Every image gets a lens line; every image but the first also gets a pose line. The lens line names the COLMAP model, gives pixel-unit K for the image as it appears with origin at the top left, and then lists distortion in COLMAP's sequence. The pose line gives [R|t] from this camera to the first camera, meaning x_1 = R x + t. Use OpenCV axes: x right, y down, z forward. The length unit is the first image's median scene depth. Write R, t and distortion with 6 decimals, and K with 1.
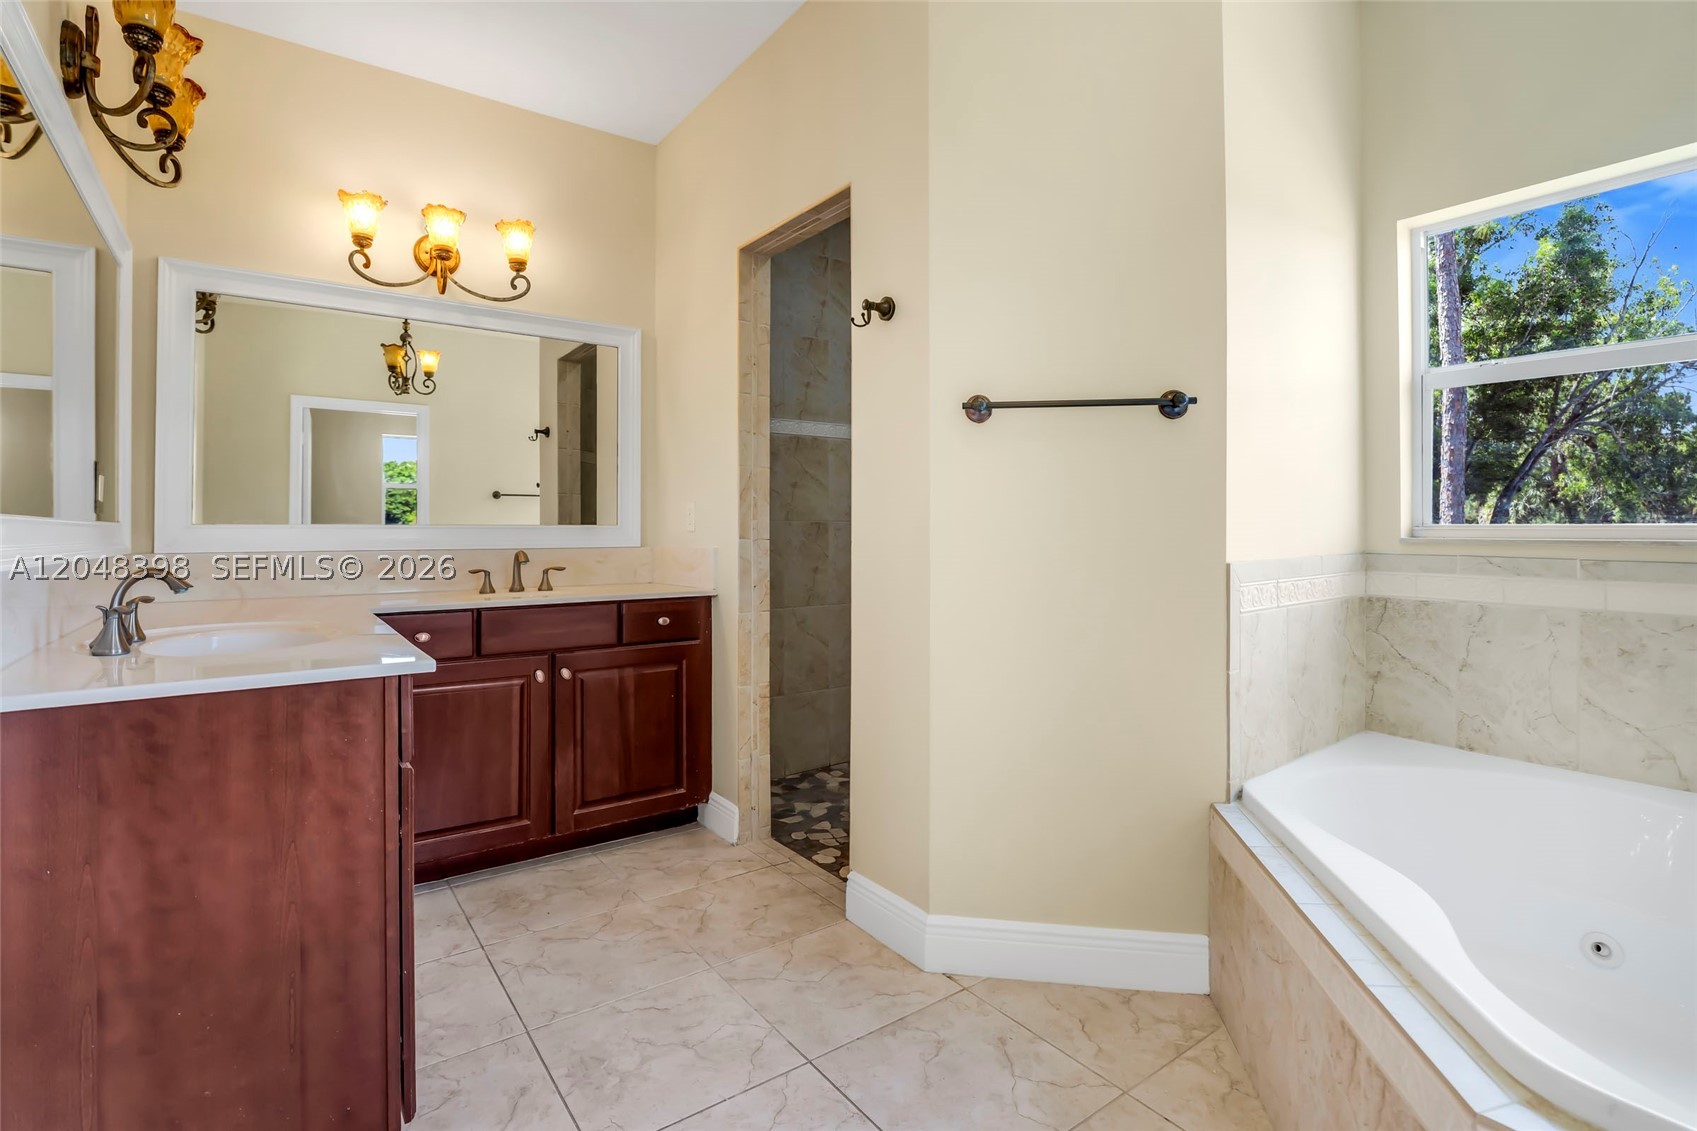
lens RADIAL K [[801.5, 0, 850.0], [0, 801.5, 536.2], [0, 0, 1]] dist [-0.023276, 0.003833]
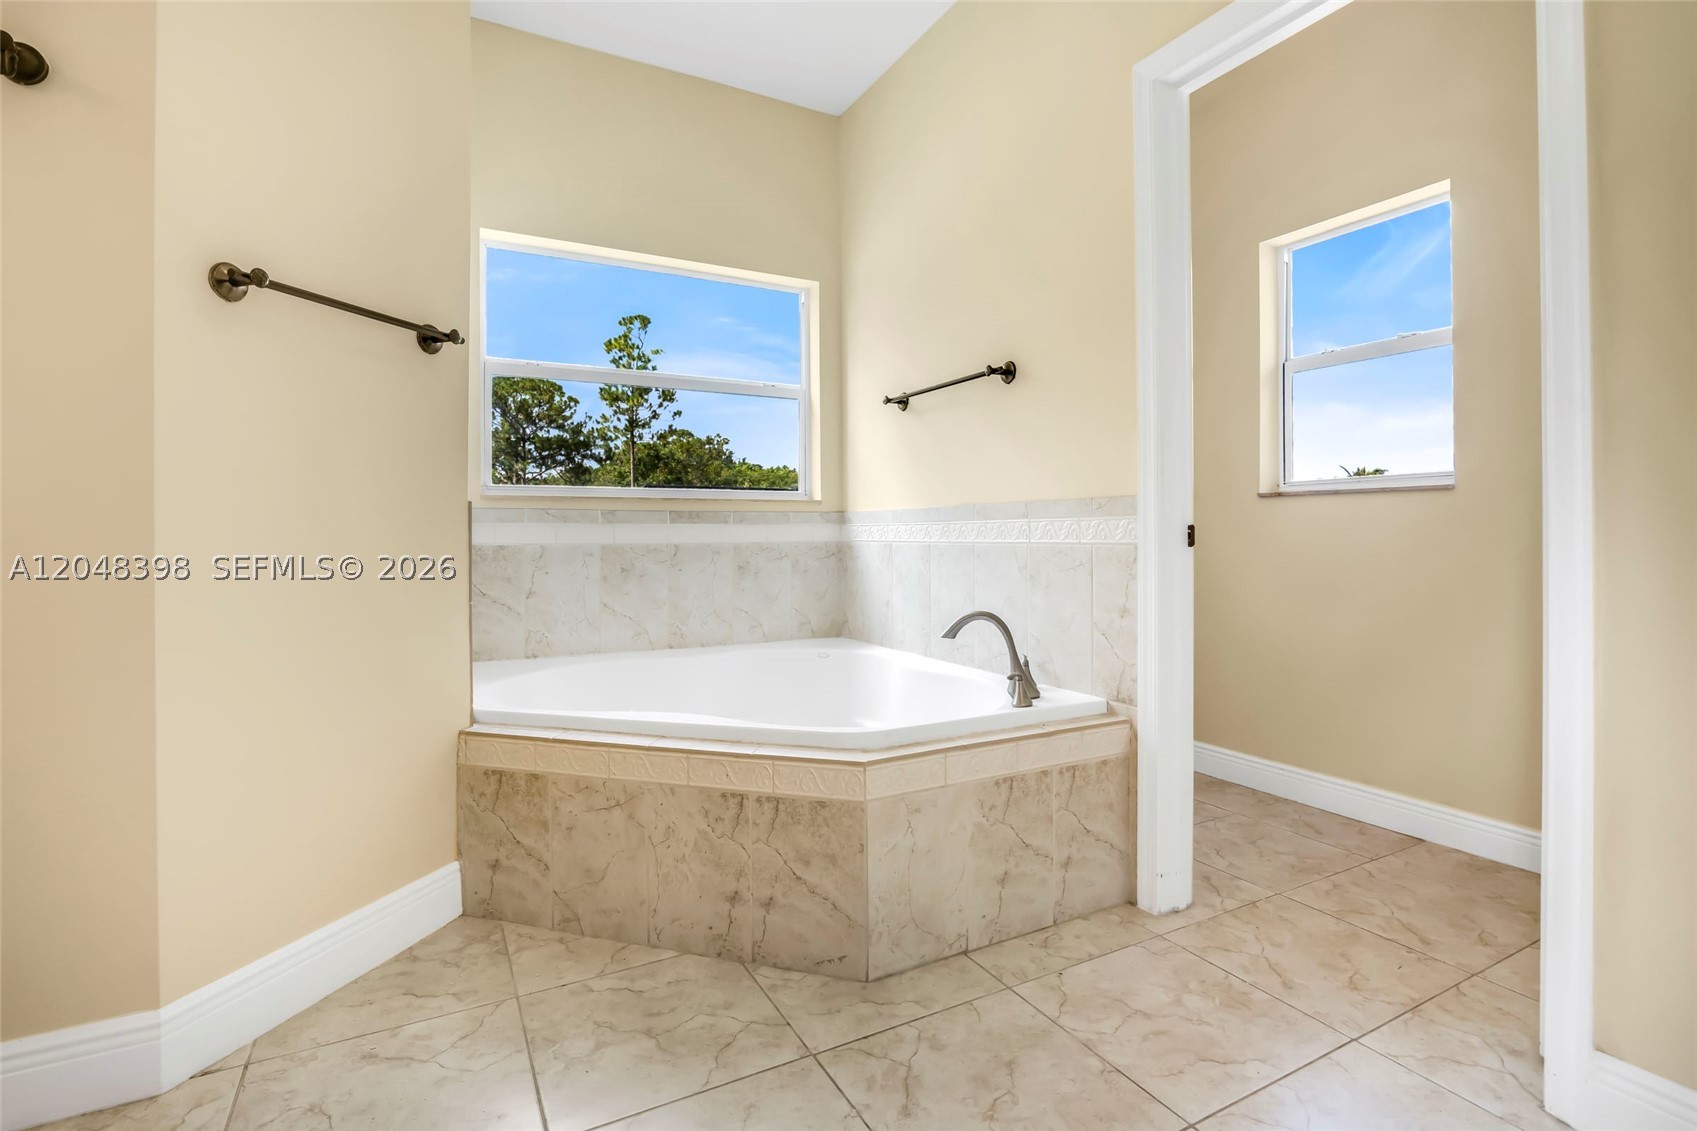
lens RADIAL K [[797.7, 0, 854.6], [0, 797.7, 540.8], [0, 0, 1]] dist [-0.025759, 0.006165]
pose [[0.134291, -0.010693, 0.990884, -0.477827], [0.009815, 0.999907, 0.009460, 0.076380], [-0.990893, 0.008455, 0.134383, 0.324210]]
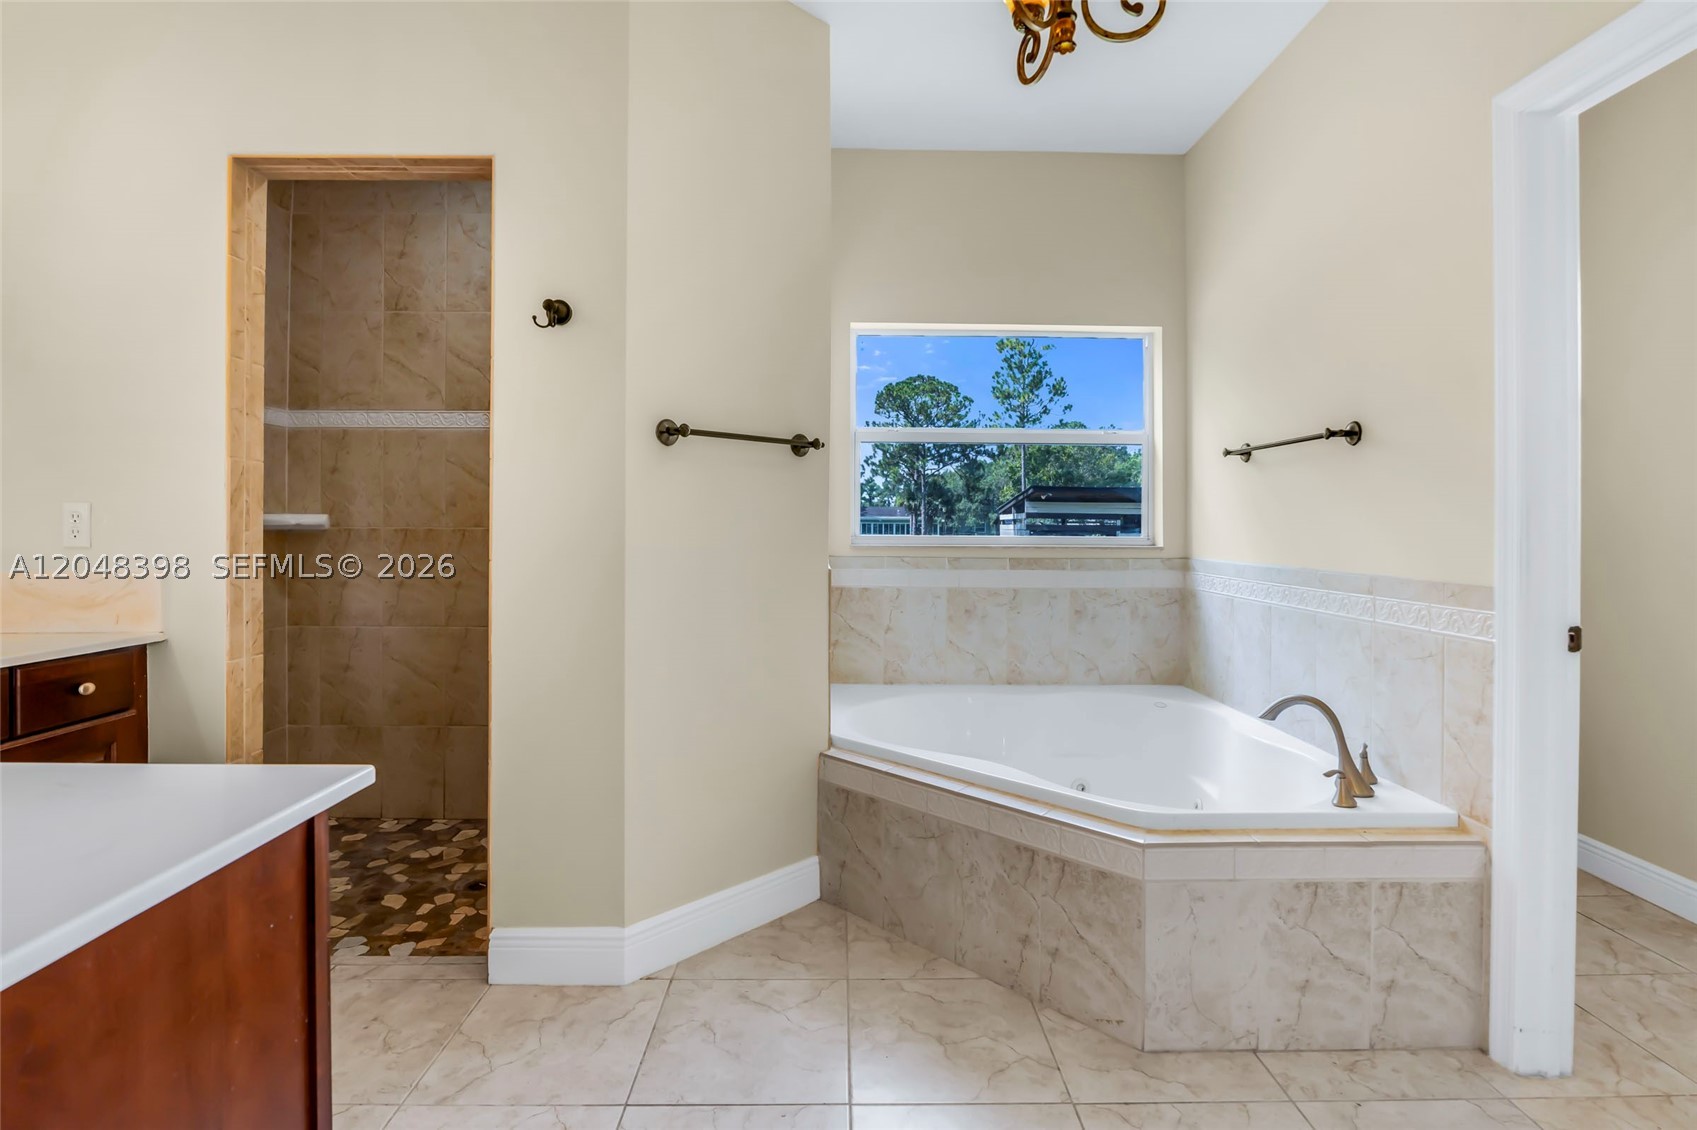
lens RADIAL K [[801.5, 0, 850.0], [0, 801.5, 535.7], [0, 0, 1]] dist [-0.023276, 0.003833]
pose [[0.581909, -0.008446, 0.813210, -0.553845], [0.002355, 0.999959, 0.008701, -0.030944], [-0.813250, -0.003148, 0.581906, 0.183649]]
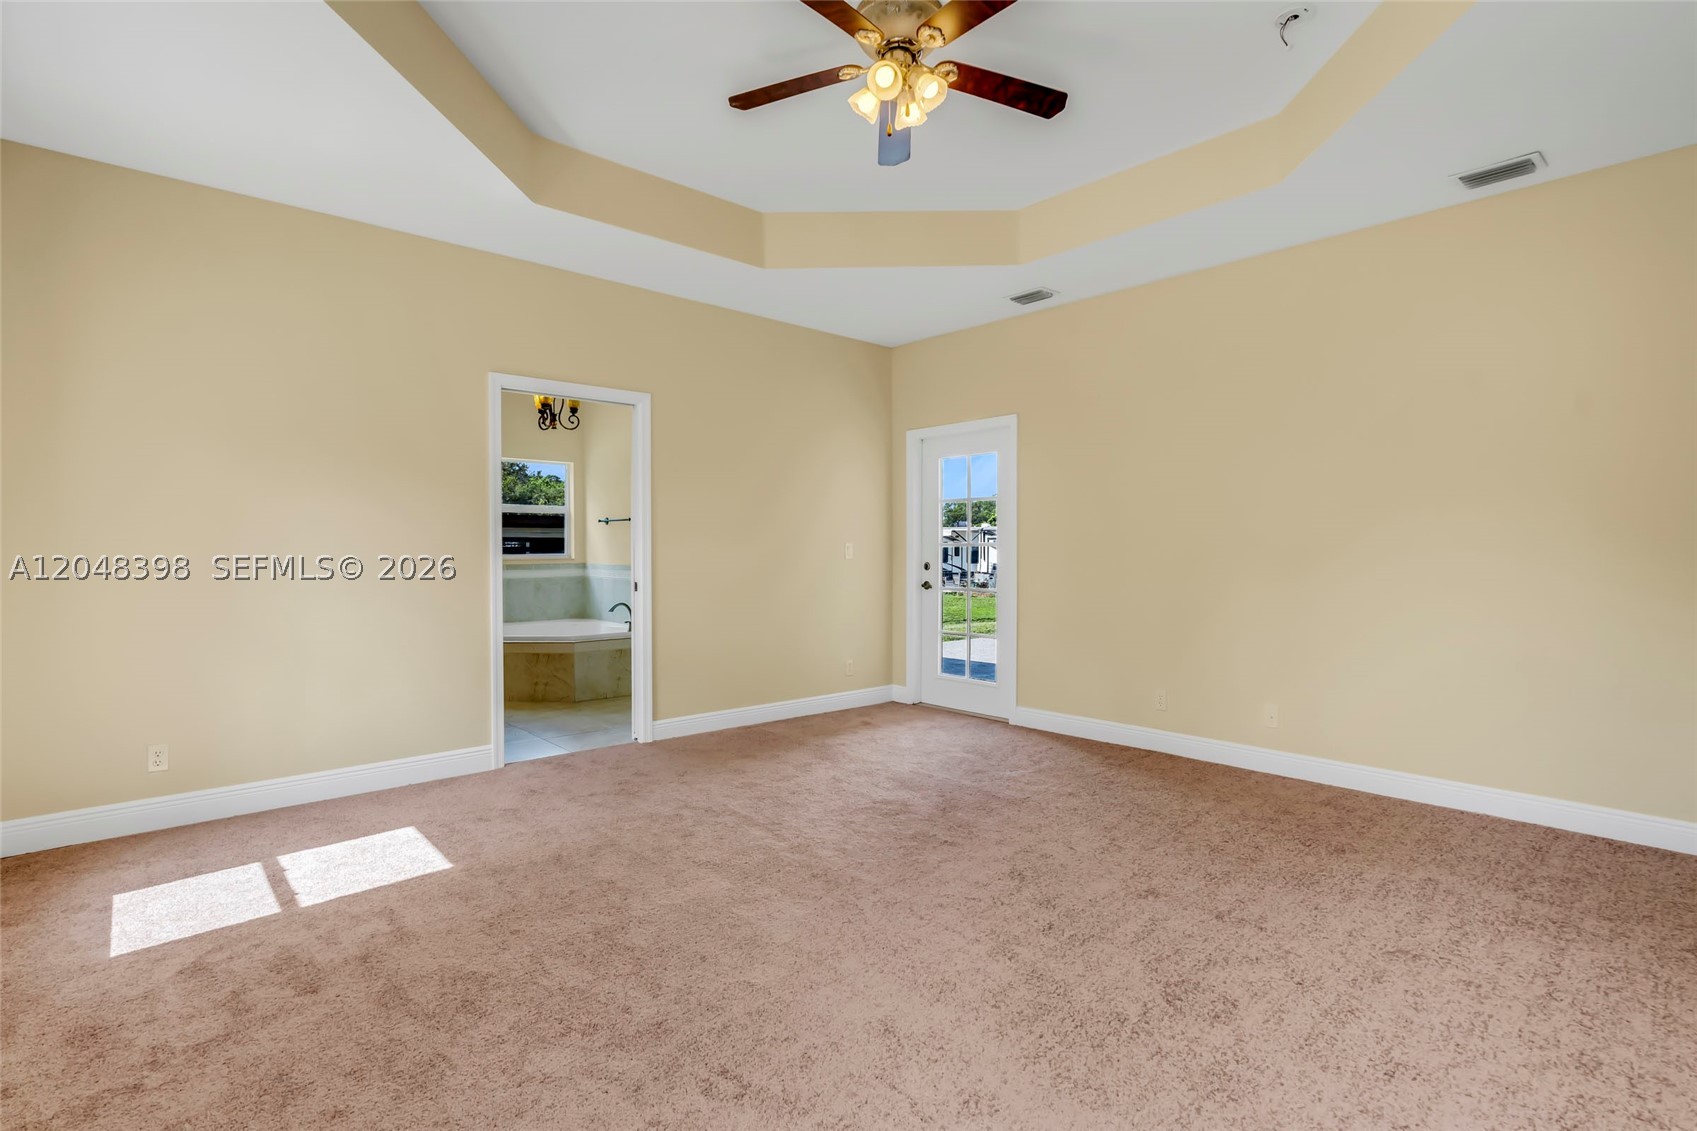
lens RADIAL K [[801.5, 0, 850.0], [0, 801.5, 536.2], [0, 0, 1]] dist [-0.023276, 0.003833]
pose [[-0.098378, 0.012755, 0.995067, -2.774167], [0.012137, 0.999859, -0.011616, -0.040344], [-0.995075, 0.010934, -0.098518, -0.318040]]
